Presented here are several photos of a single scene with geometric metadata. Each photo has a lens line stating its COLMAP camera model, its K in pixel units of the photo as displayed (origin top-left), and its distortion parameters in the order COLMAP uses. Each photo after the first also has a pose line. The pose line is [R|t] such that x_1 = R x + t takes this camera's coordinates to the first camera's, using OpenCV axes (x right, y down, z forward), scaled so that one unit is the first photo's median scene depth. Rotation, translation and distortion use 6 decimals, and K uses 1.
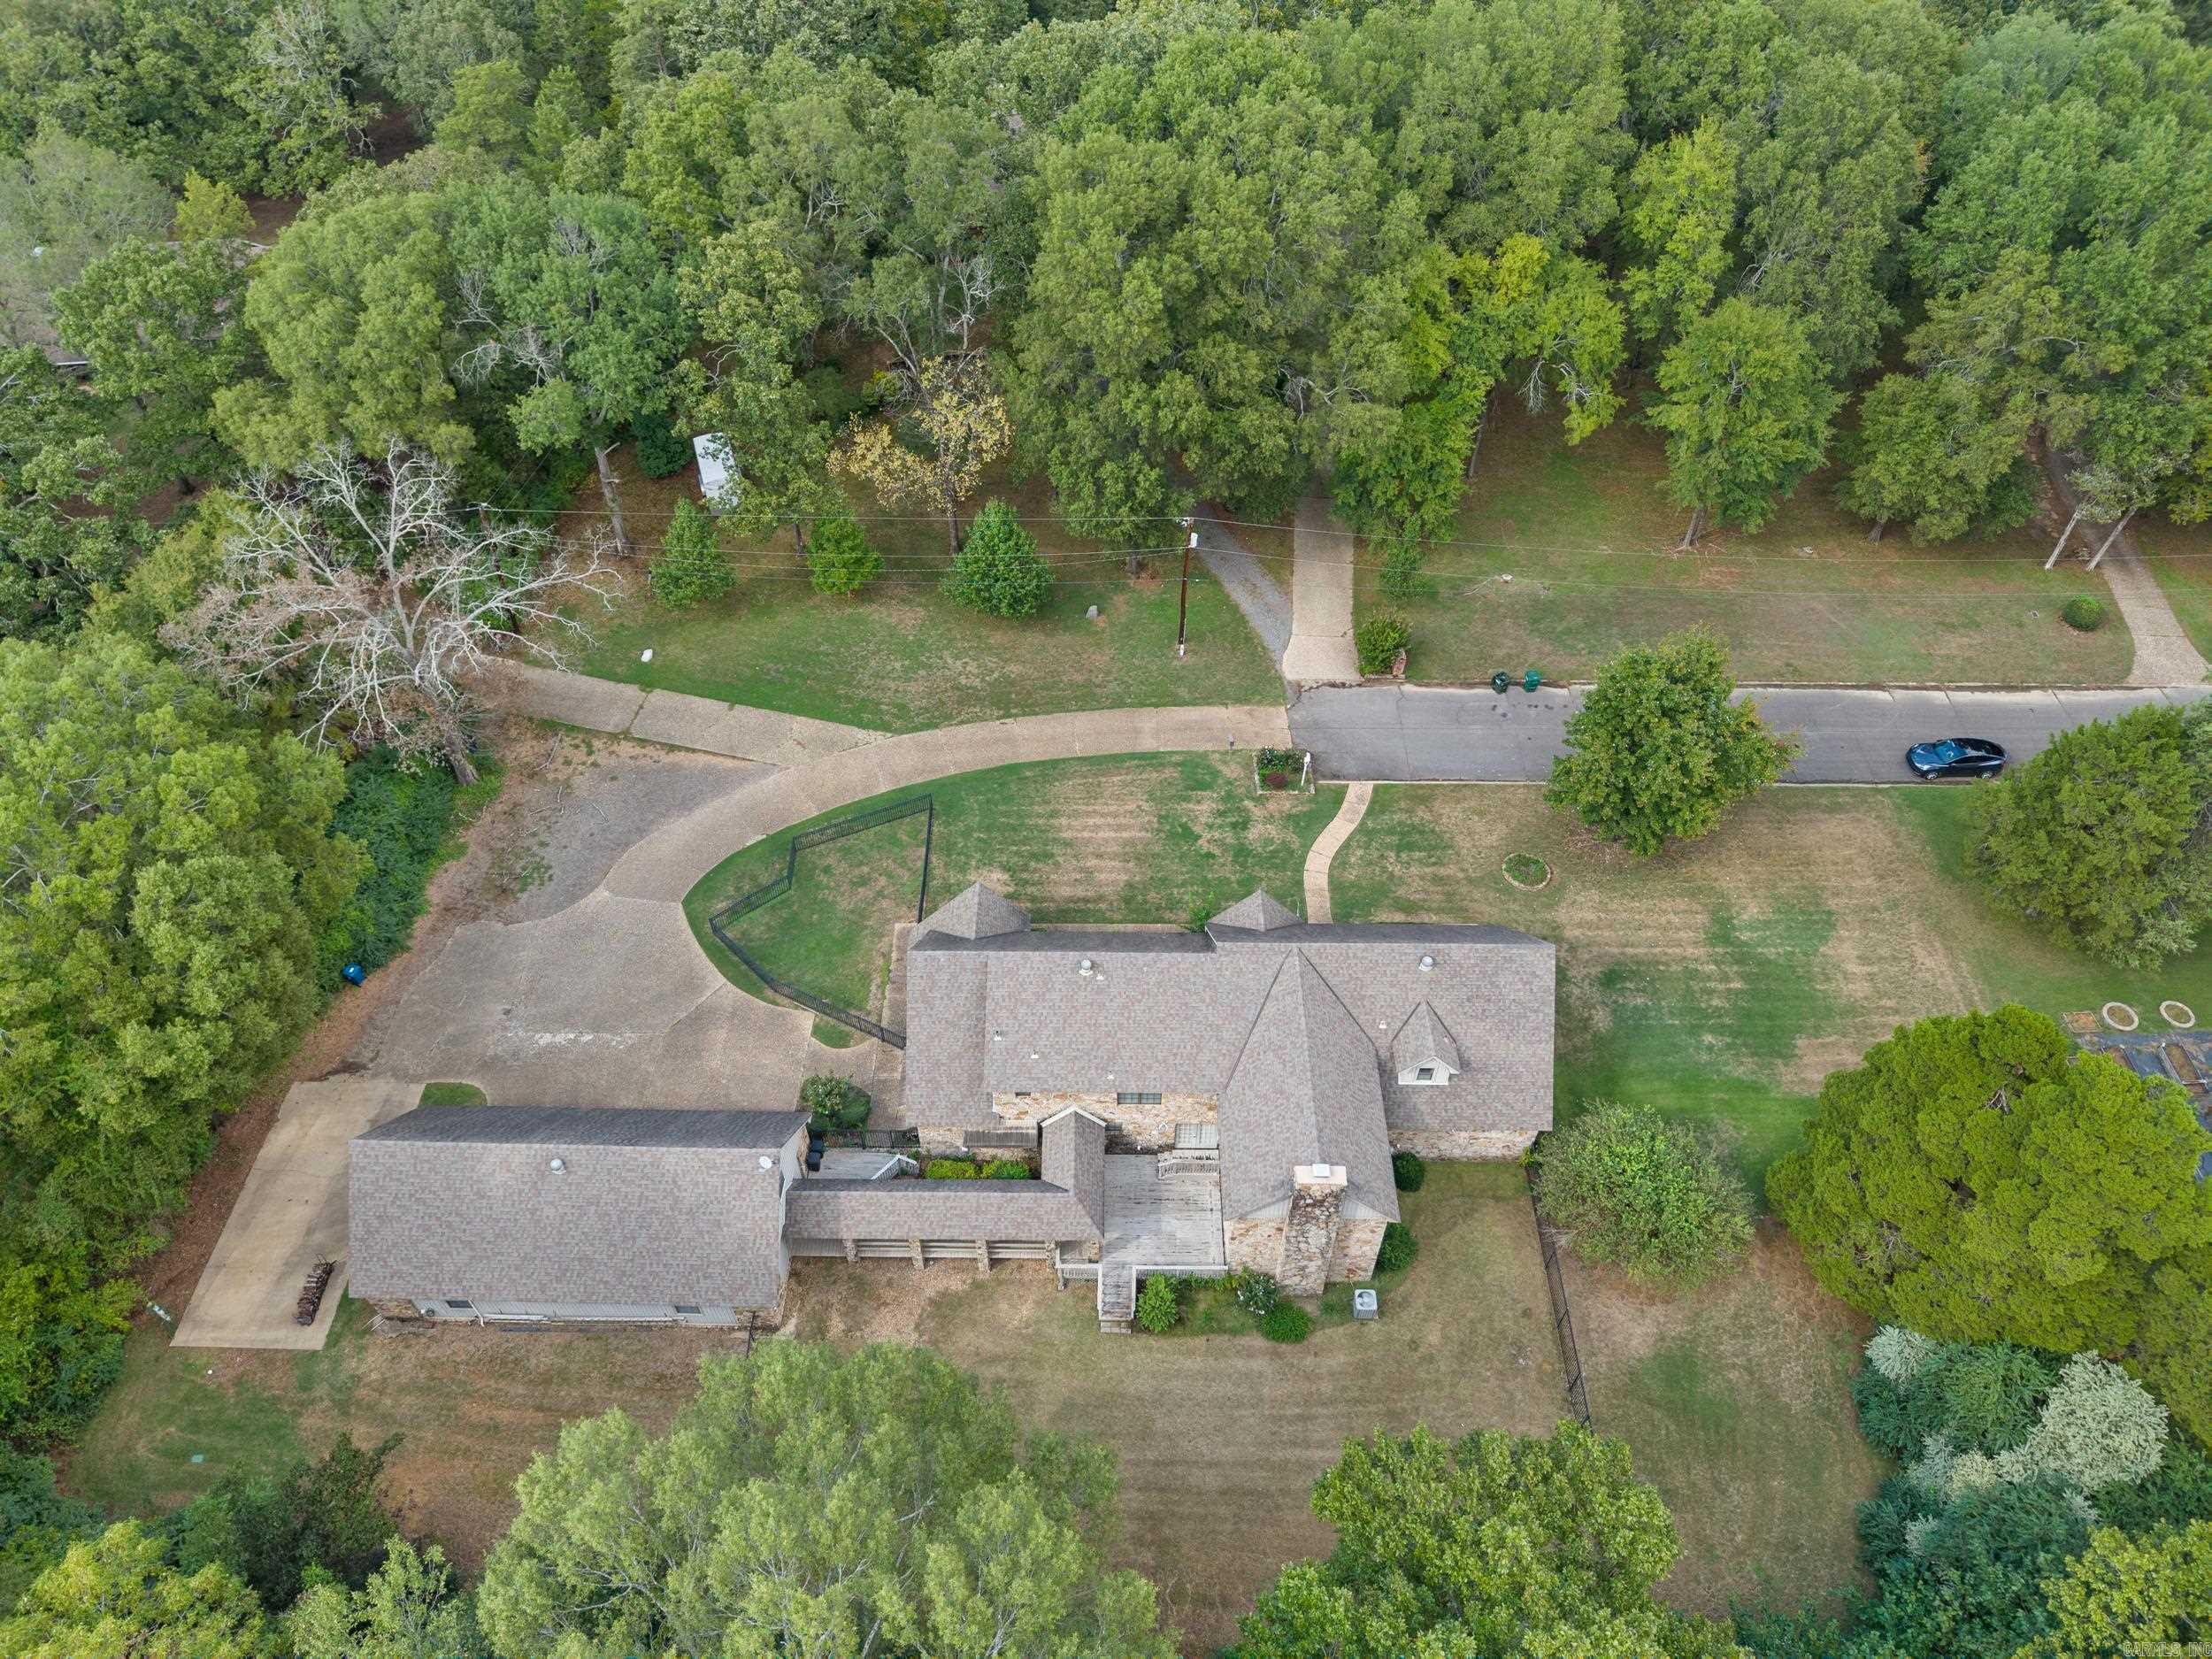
lens RADIAL K [[1481.0, 0, 1106.0], [0, 1481.0, 829.5], [0, 0, 1]] dist [0.096181, -0.153006]
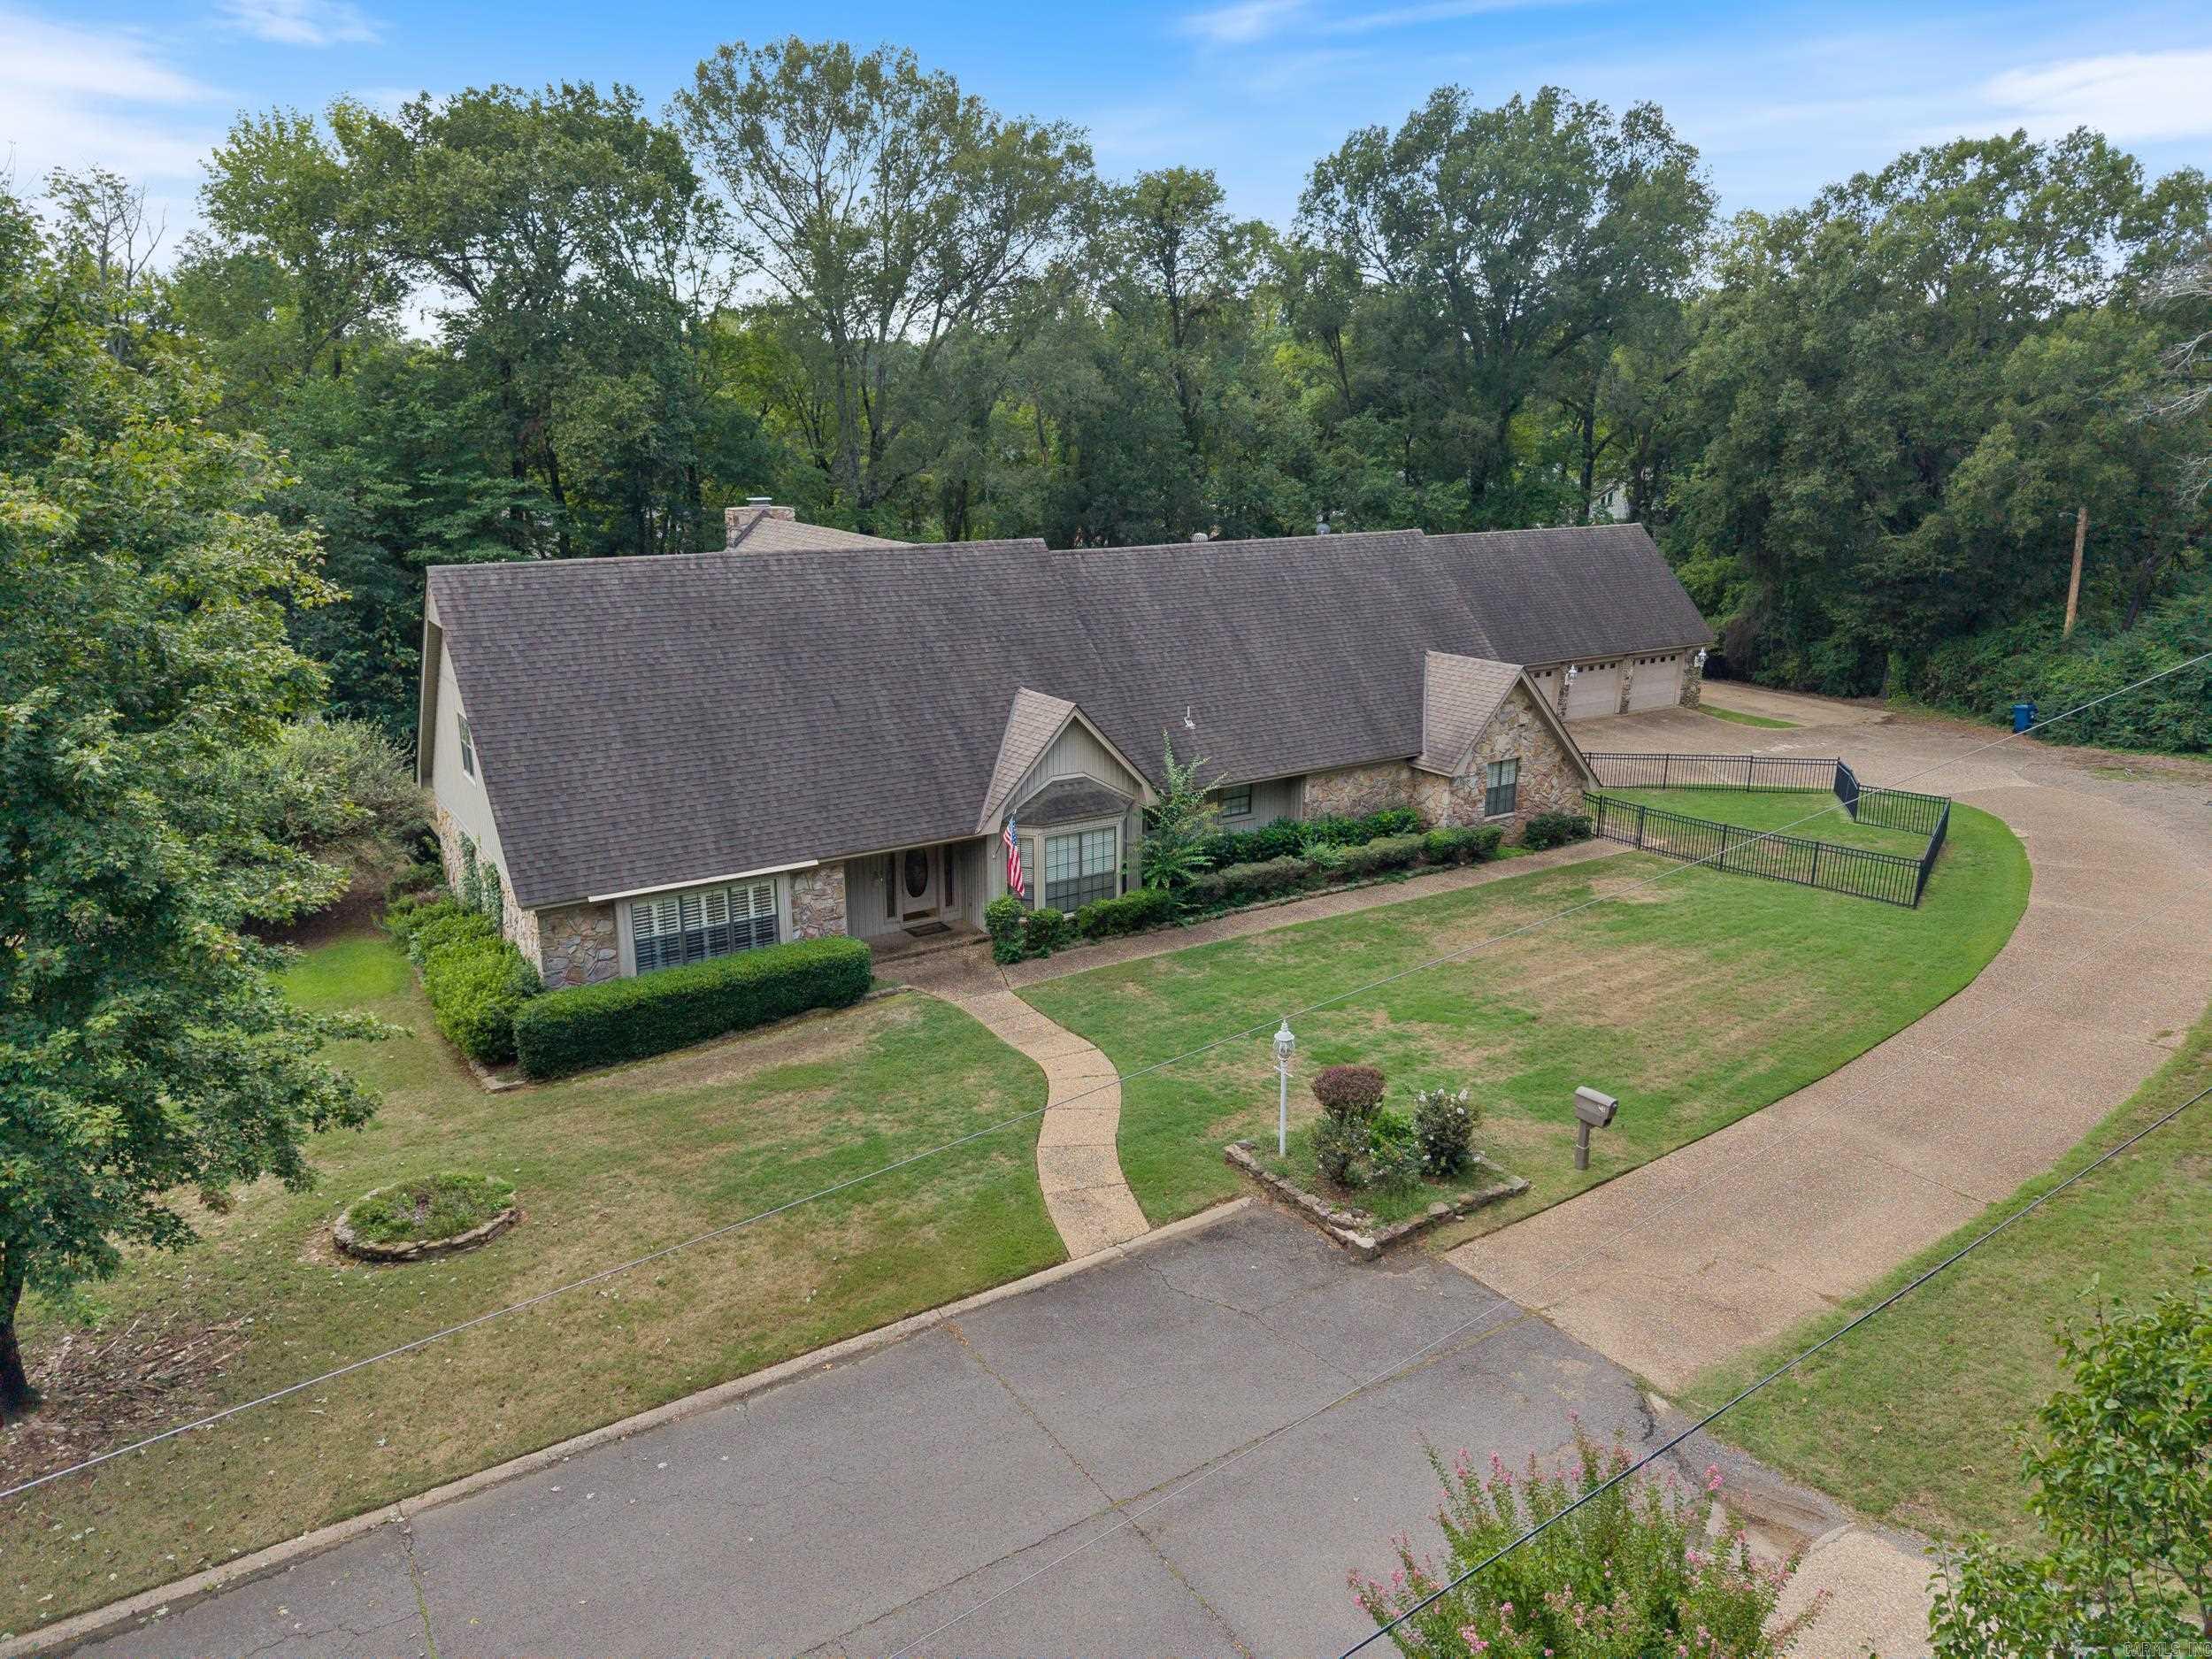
lens RADIAL K [[1483.5, 0, 1097.7], [0, 1483.5, 830.1], [0, 0, 1]] dist [0.011014, -0.000127]
pose [[-0.839792, 0.143978, -0.523469, 0.296376], [-0.403600, 0.479331, 0.779326, -0.259678], [0.363121, 0.865744, -0.344429, 1.026980]]
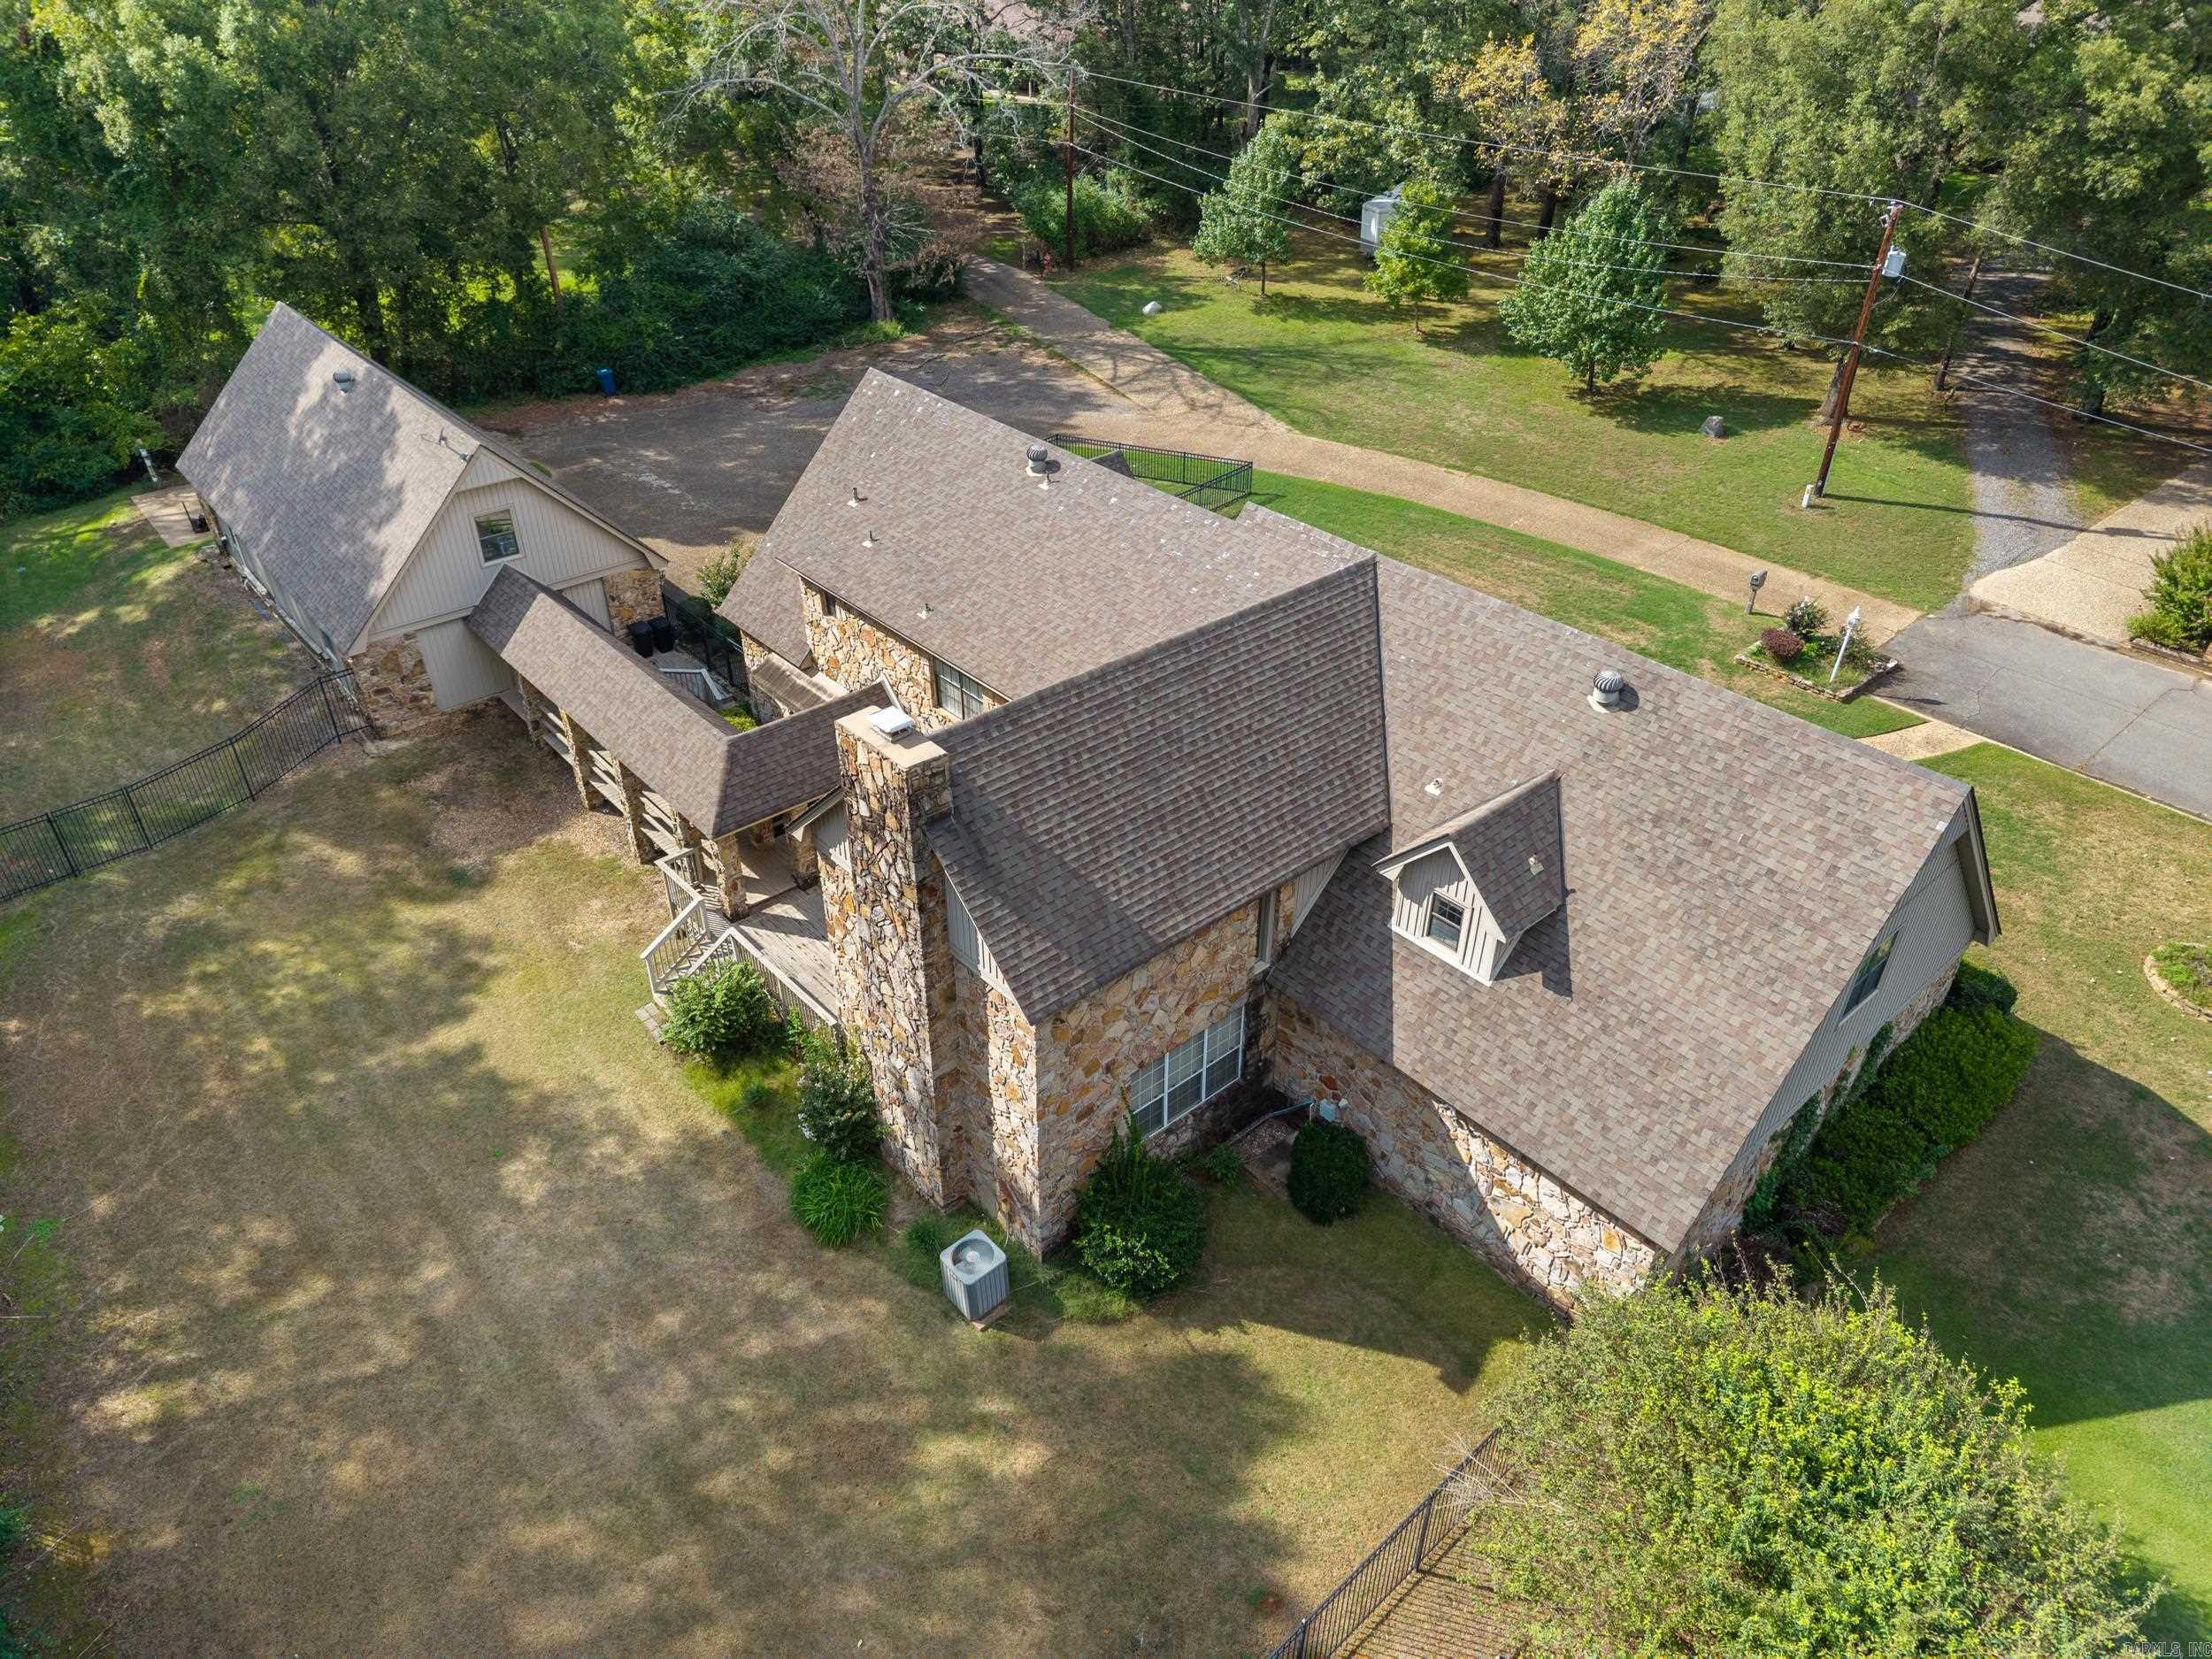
lens RADIAL K [[1483.5, 0, 1097.7], [0, 1483.5, 830.1], [0, 0, 1]] dist [0.011014, -0.000127]
pose [[0.654333, 0.420776, -0.628328, 0.303821], [-0.558422, 0.829140, -0.026280, 0.159326], [0.509914, 0.368068, 0.777505, 0.508253]]
